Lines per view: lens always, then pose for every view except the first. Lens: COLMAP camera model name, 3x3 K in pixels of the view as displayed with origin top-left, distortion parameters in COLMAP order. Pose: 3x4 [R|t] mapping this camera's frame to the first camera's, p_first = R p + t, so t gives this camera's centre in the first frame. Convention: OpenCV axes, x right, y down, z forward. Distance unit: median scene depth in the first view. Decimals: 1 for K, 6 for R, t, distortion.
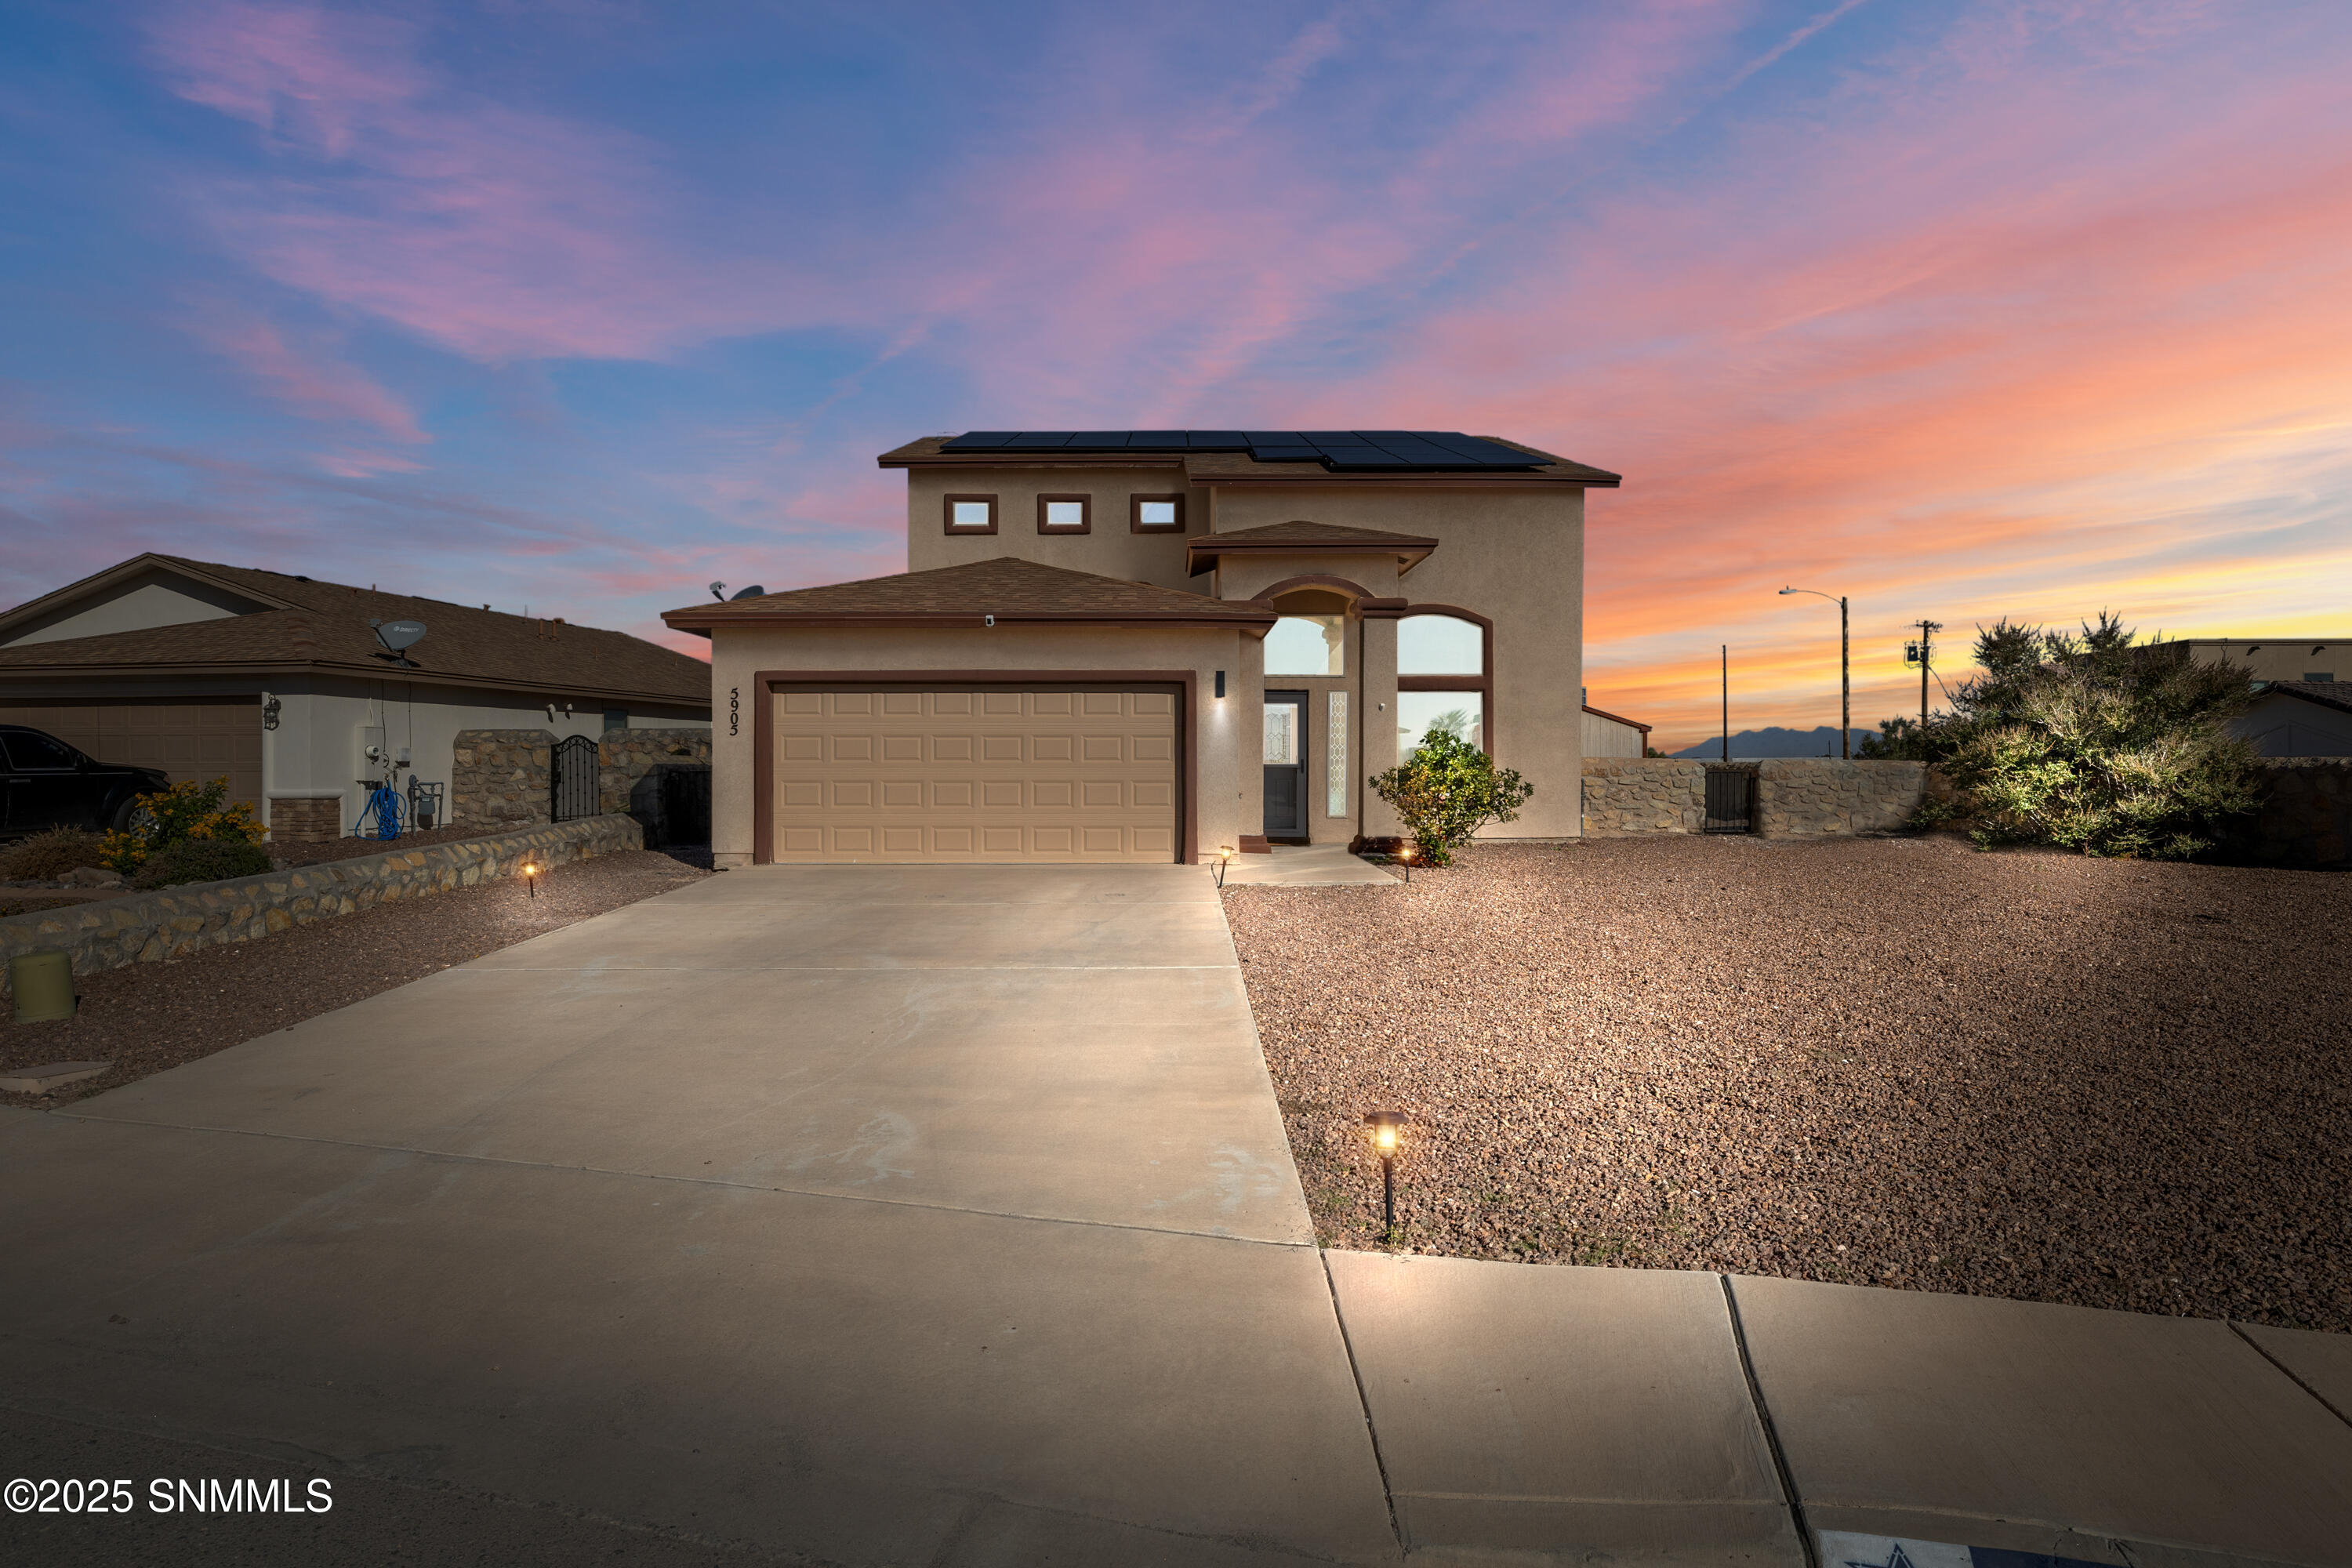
lens RADIAL K [[1289.5, 0, 1169.9], [0, 1289.5, 772.7], [0, 0, 1]] dist [-0.036228, -0.000333]
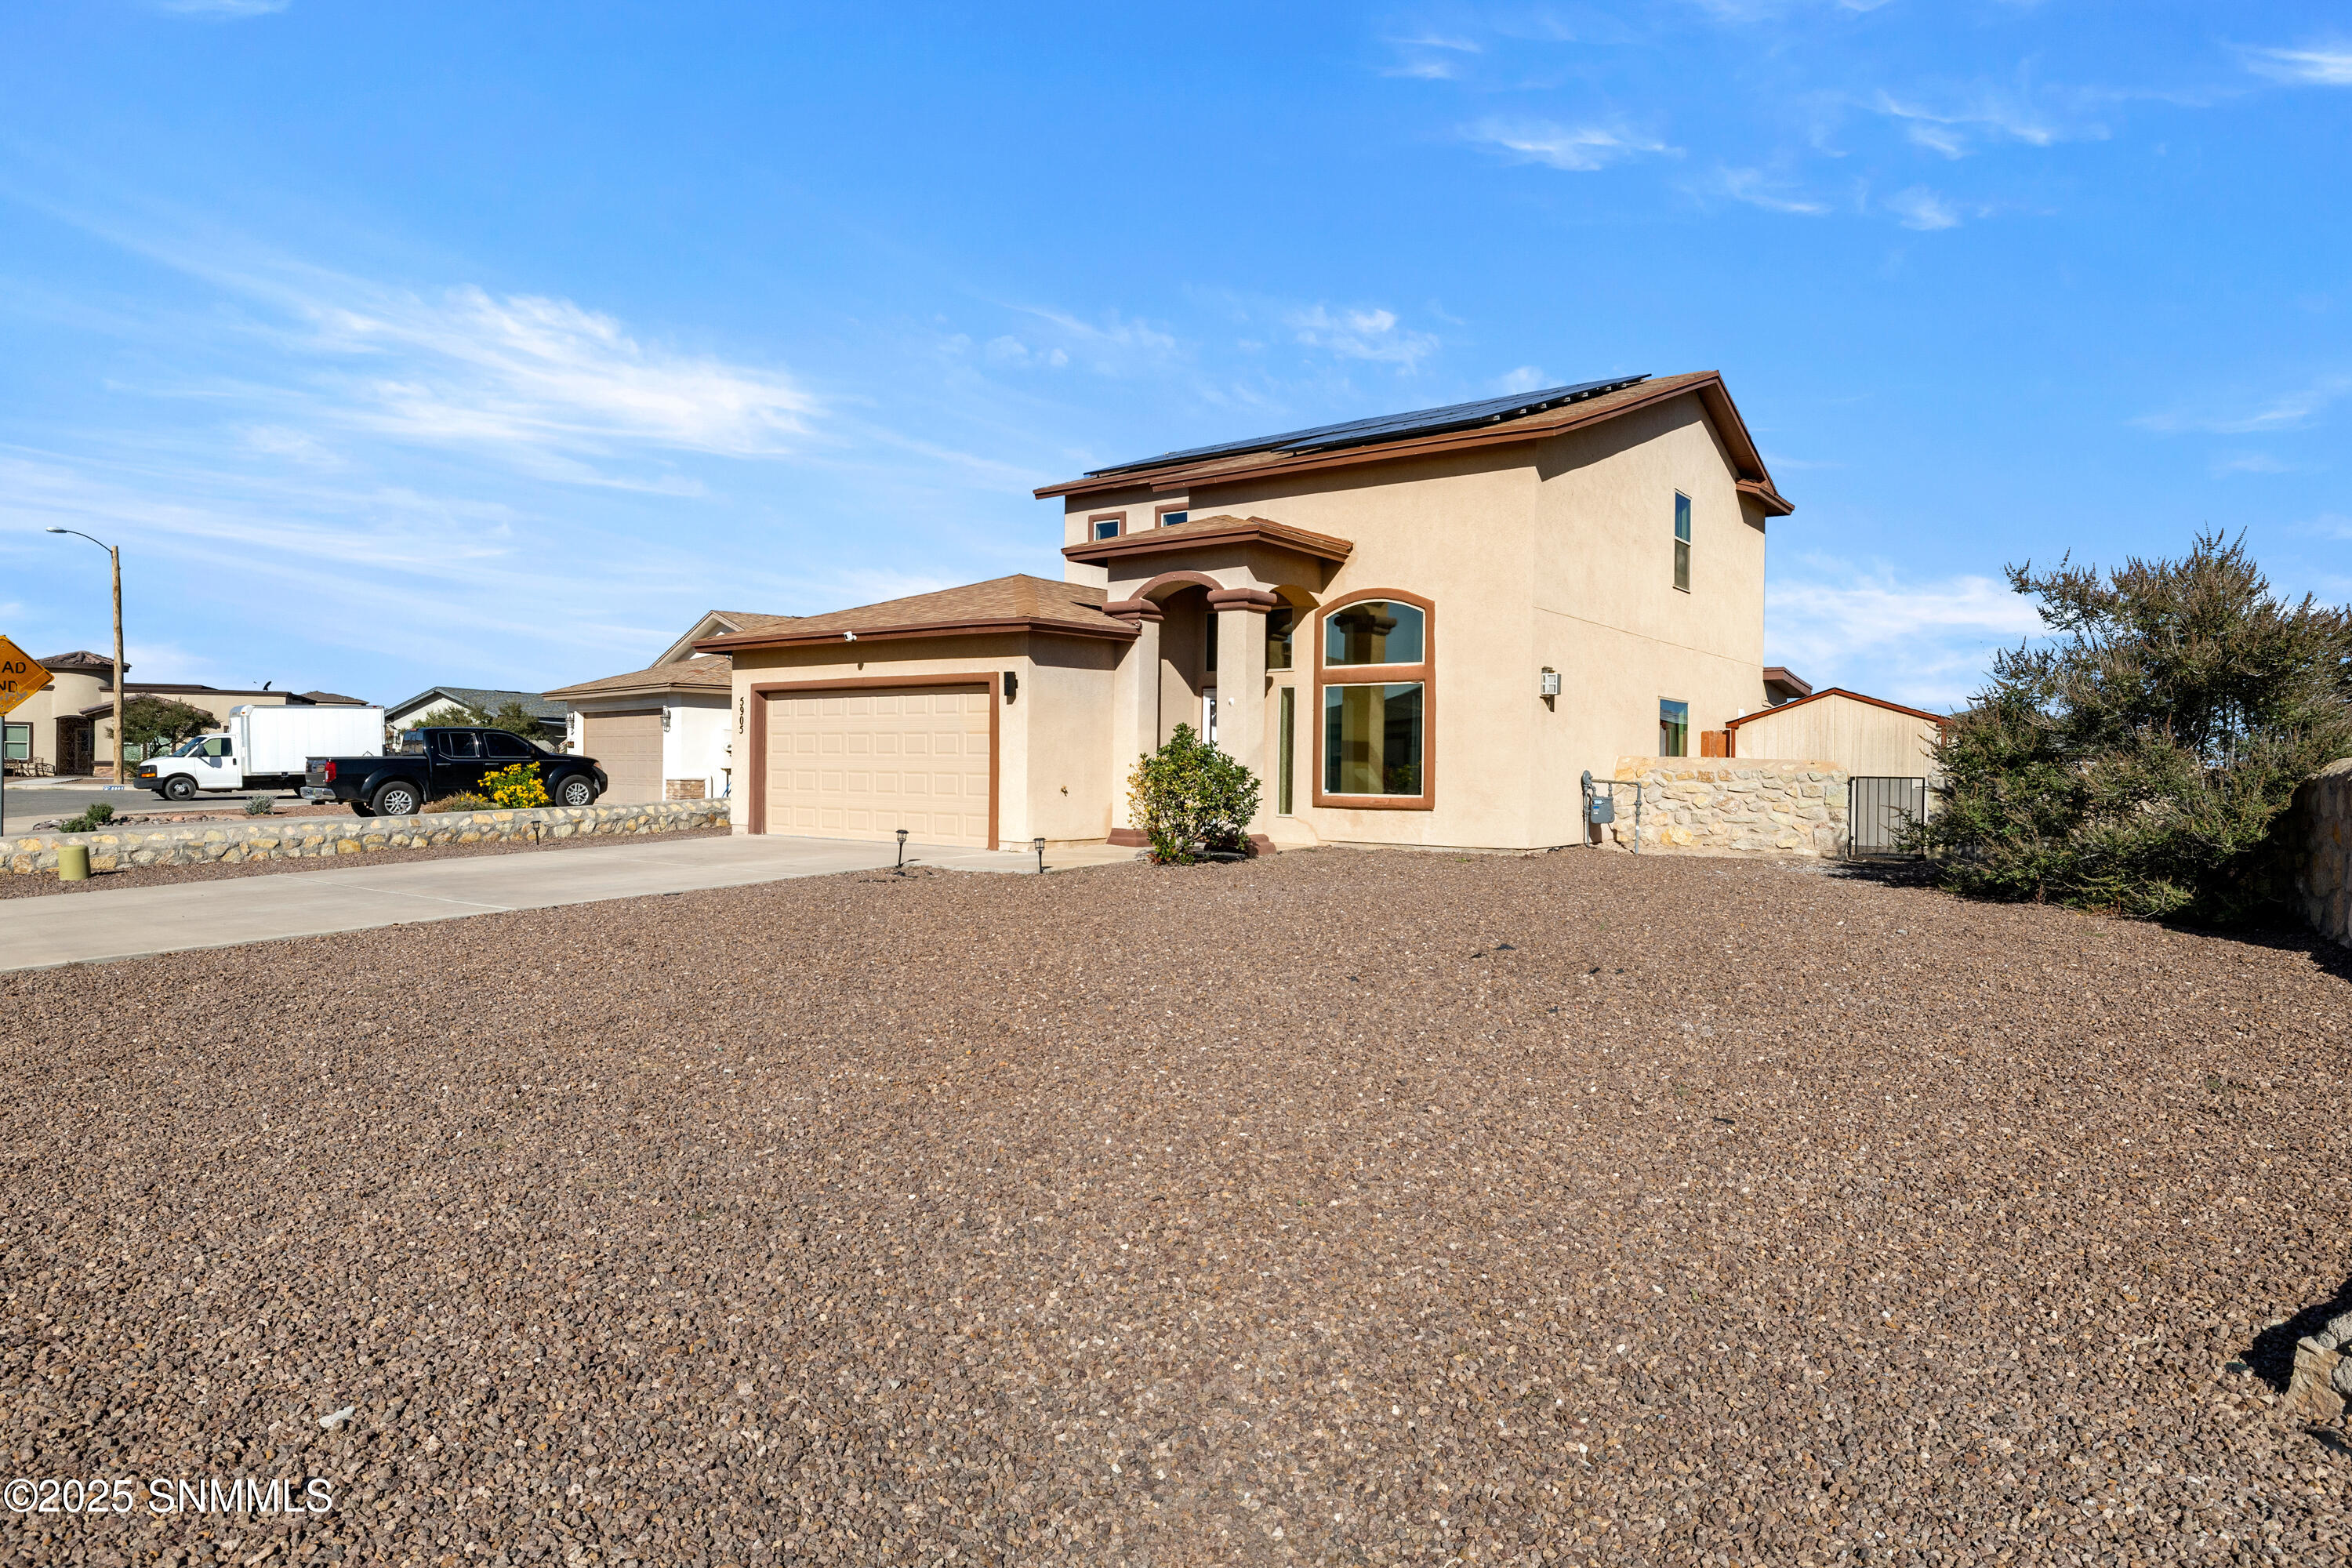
lens RADIAL K [[1289.5, 0, 1166.5], [0, 1289.5, 779.2], [0, 0, 1]] dist [-0.036228, -0.000333]
pose [[0.811699, 0.016036, -0.583856, 0.760464], [-0.015004, 0.999866, 0.006602, 0.001962], [0.583883, 0.003401, 0.811830, 0.198227]]
